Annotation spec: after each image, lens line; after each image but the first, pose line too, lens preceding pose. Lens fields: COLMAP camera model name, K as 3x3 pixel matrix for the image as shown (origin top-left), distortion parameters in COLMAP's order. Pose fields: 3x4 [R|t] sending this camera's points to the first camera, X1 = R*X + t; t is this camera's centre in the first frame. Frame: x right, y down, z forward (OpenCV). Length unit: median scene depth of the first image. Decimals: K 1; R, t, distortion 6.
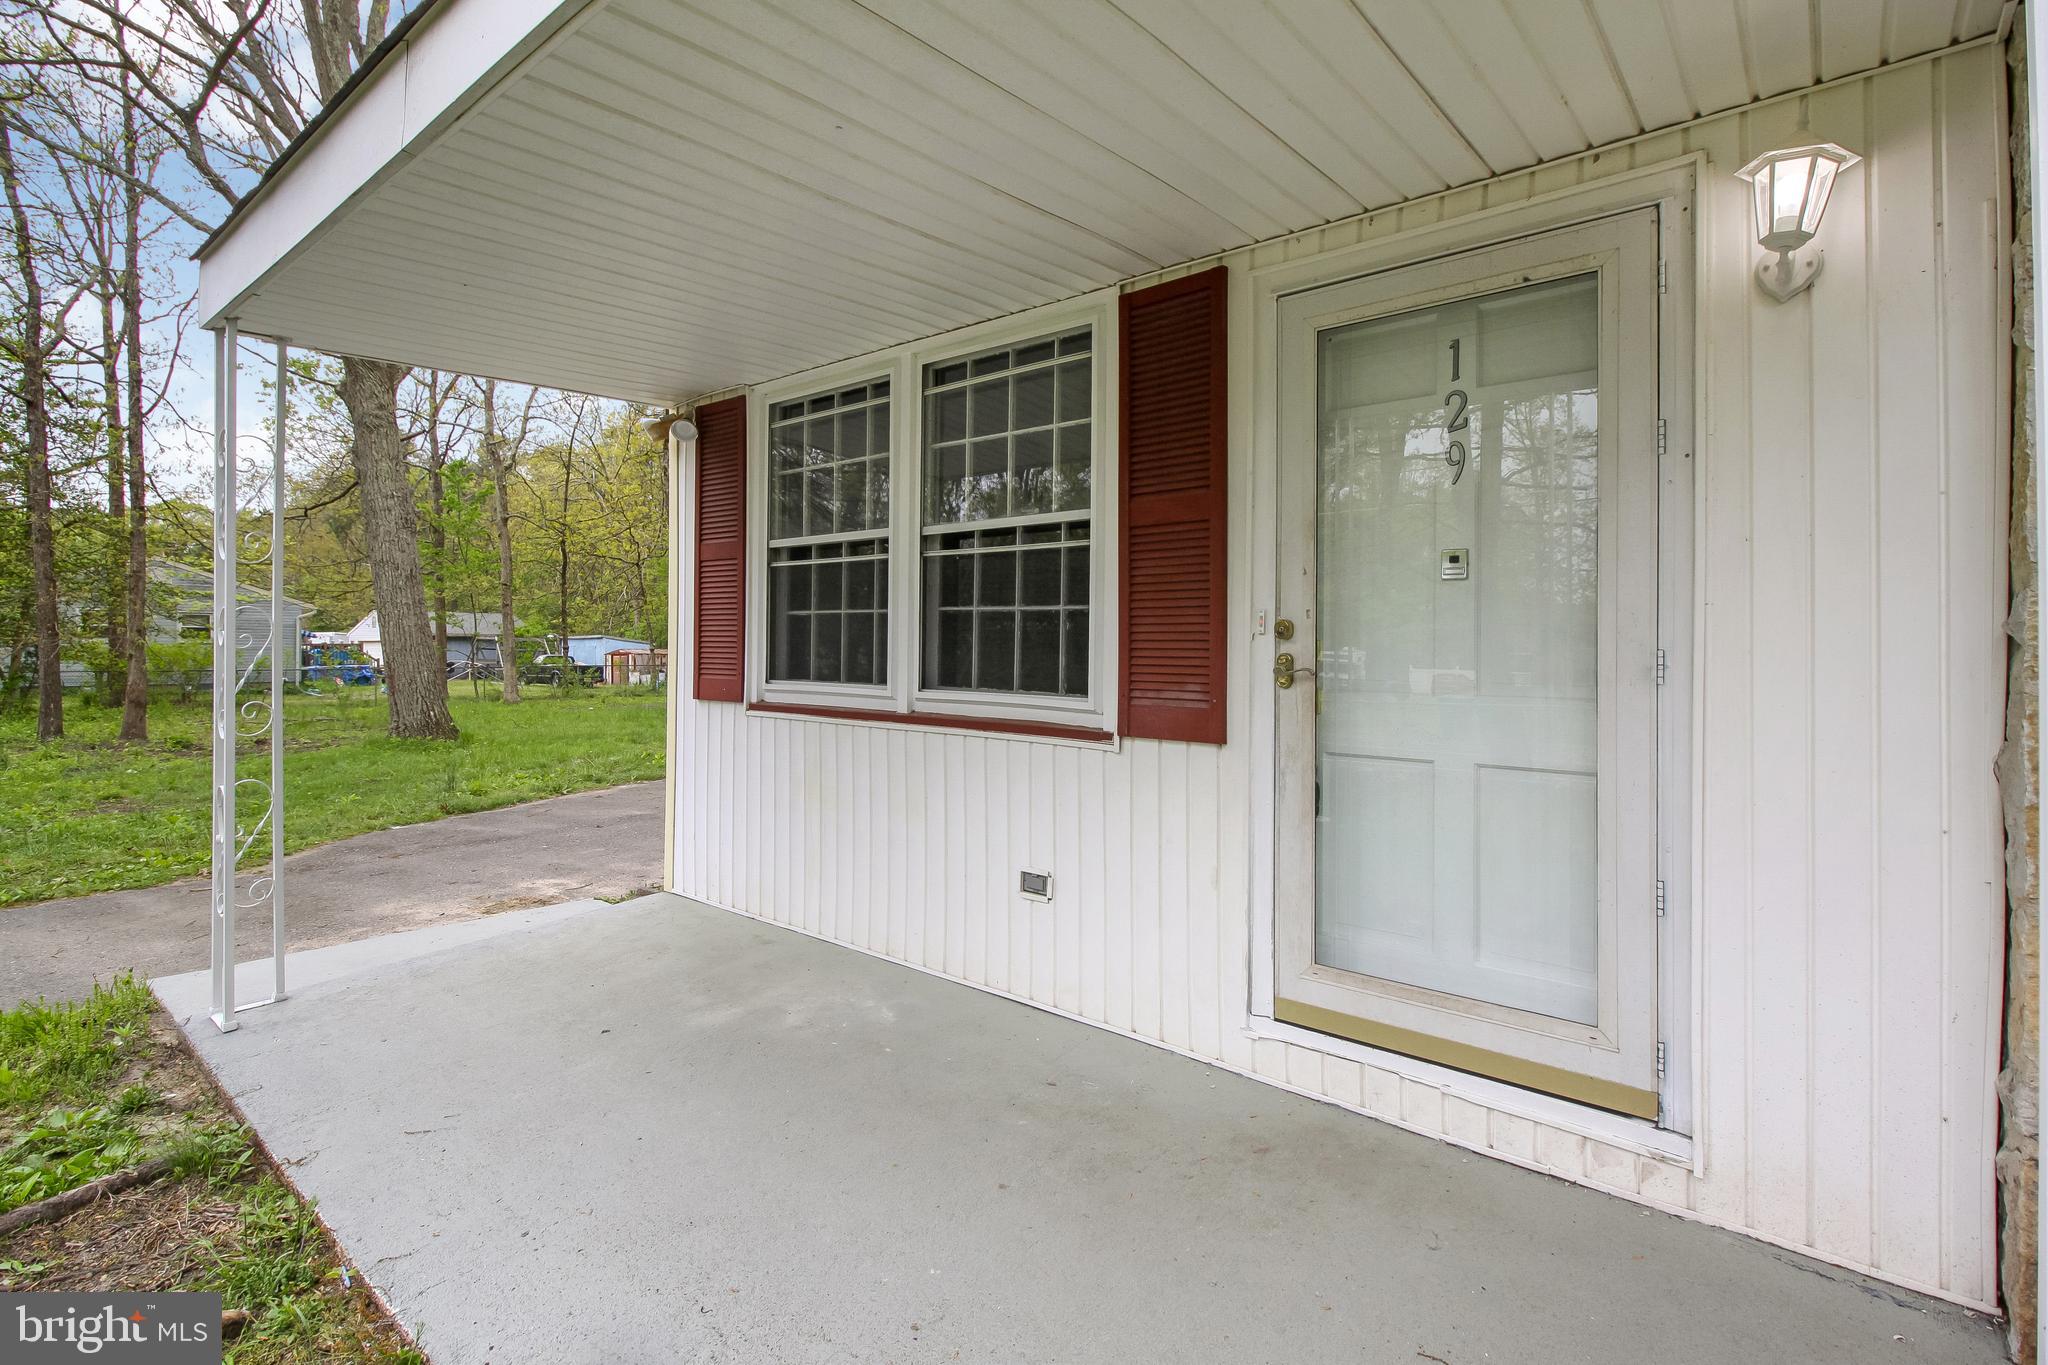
lens RADIAL K [[982.0, 0, 983.5], [0, 982.0, 651.4], [0, 0, 1]] dist [0.001309, -0.011122]
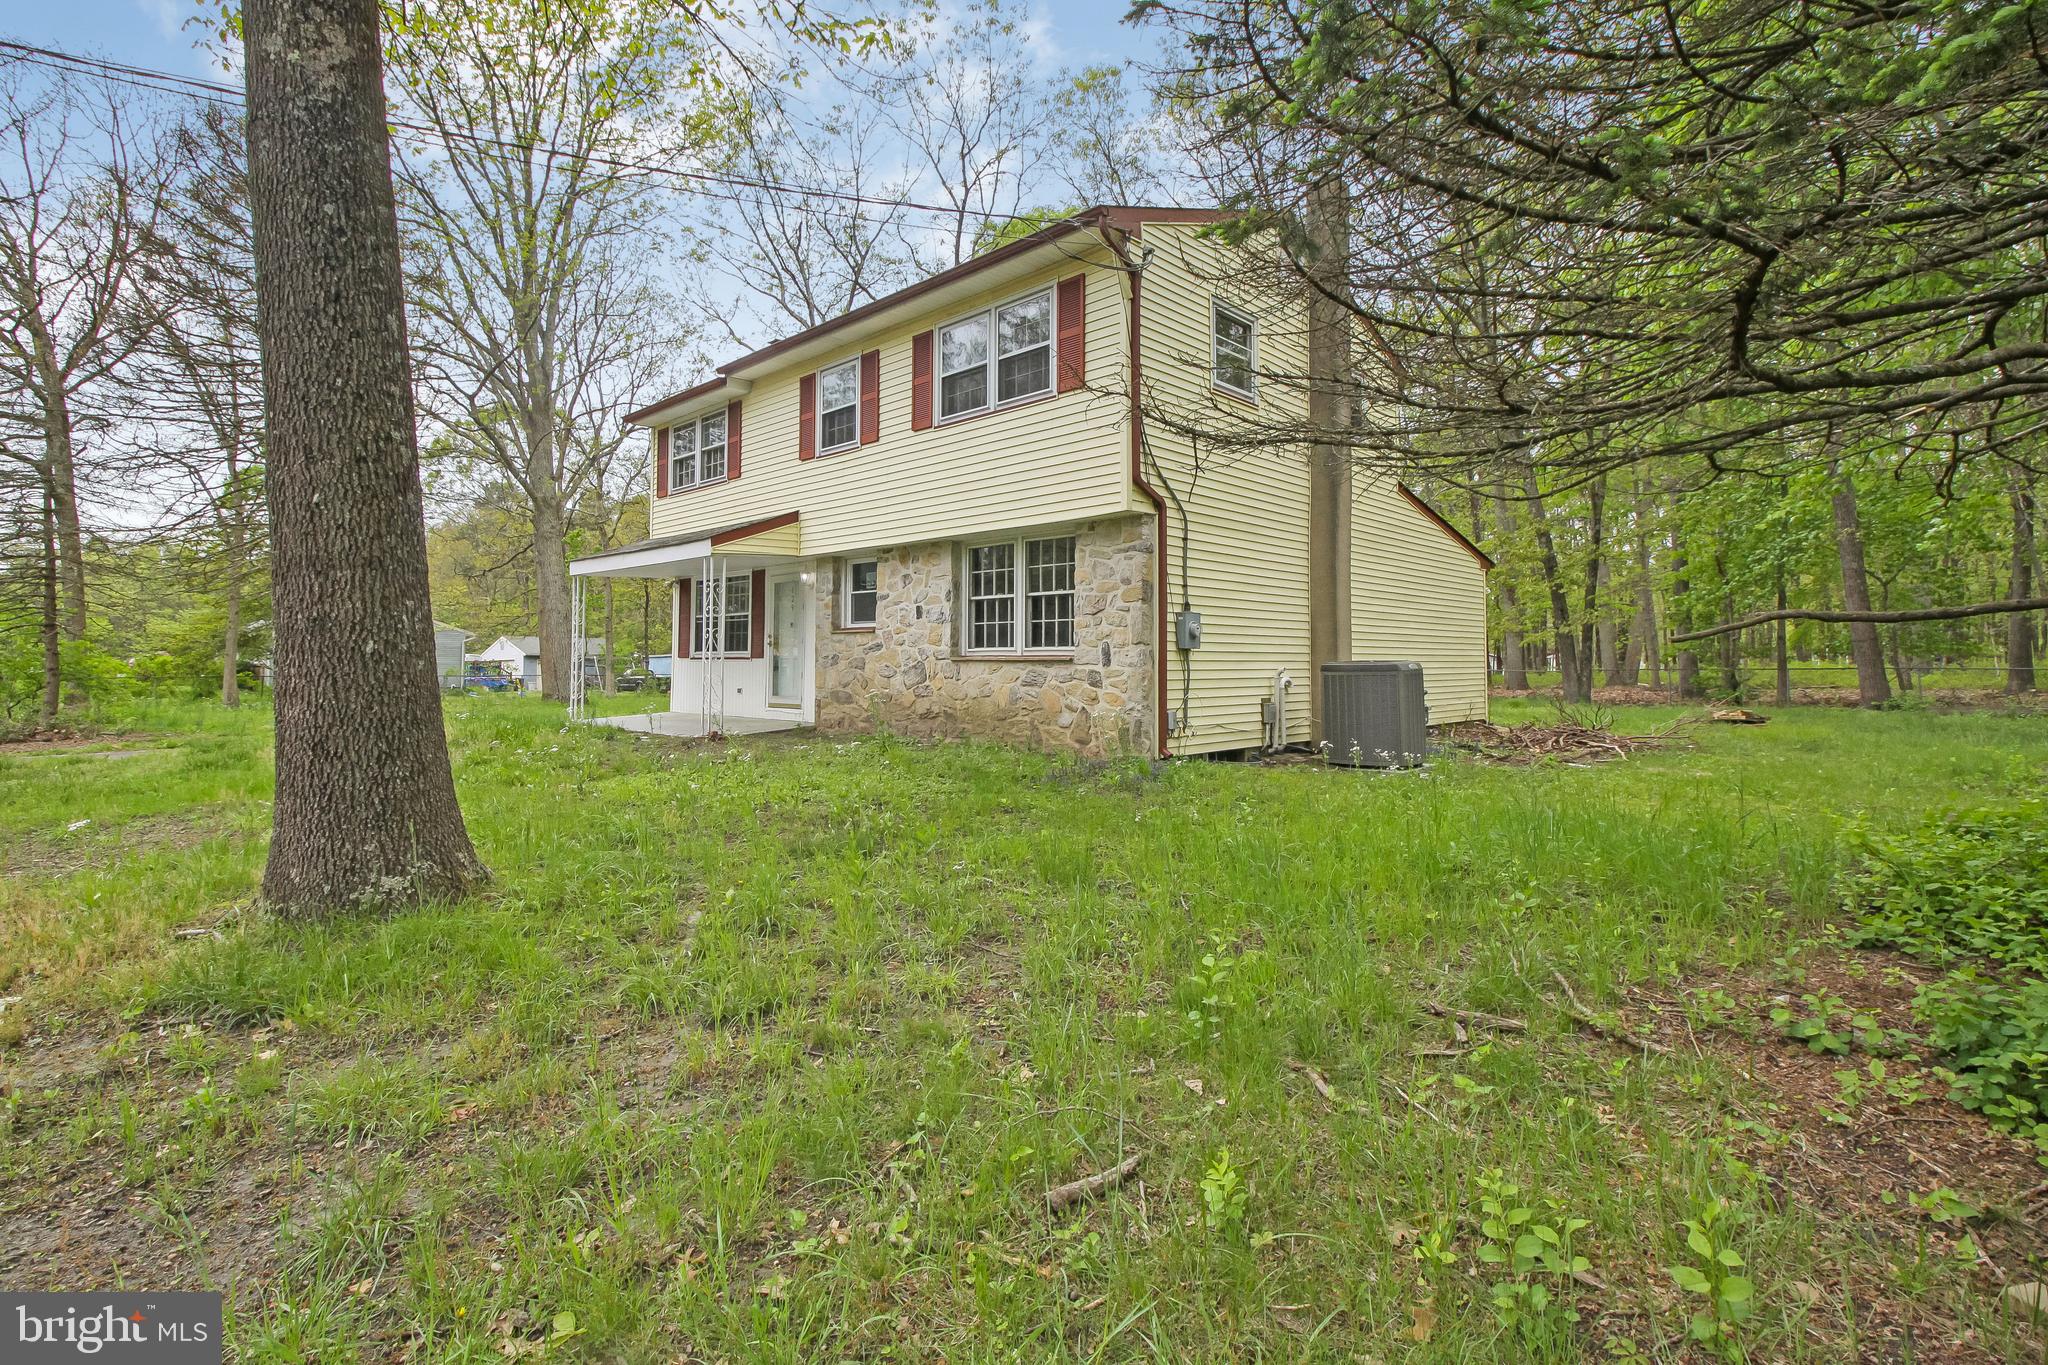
lens RADIAL K [[982.0, 0, 983.5], [0, 982.0, 651.4], [0, 0, 1]] dist [0.001309, -0.011122]
pose [[0.997270, -0.001646, -0.073819, 0.425846], [-0.000263, 0.999666, -0.025850, 0.045705], [0.073836, 0.025799, 0.996937, -0.985615]]
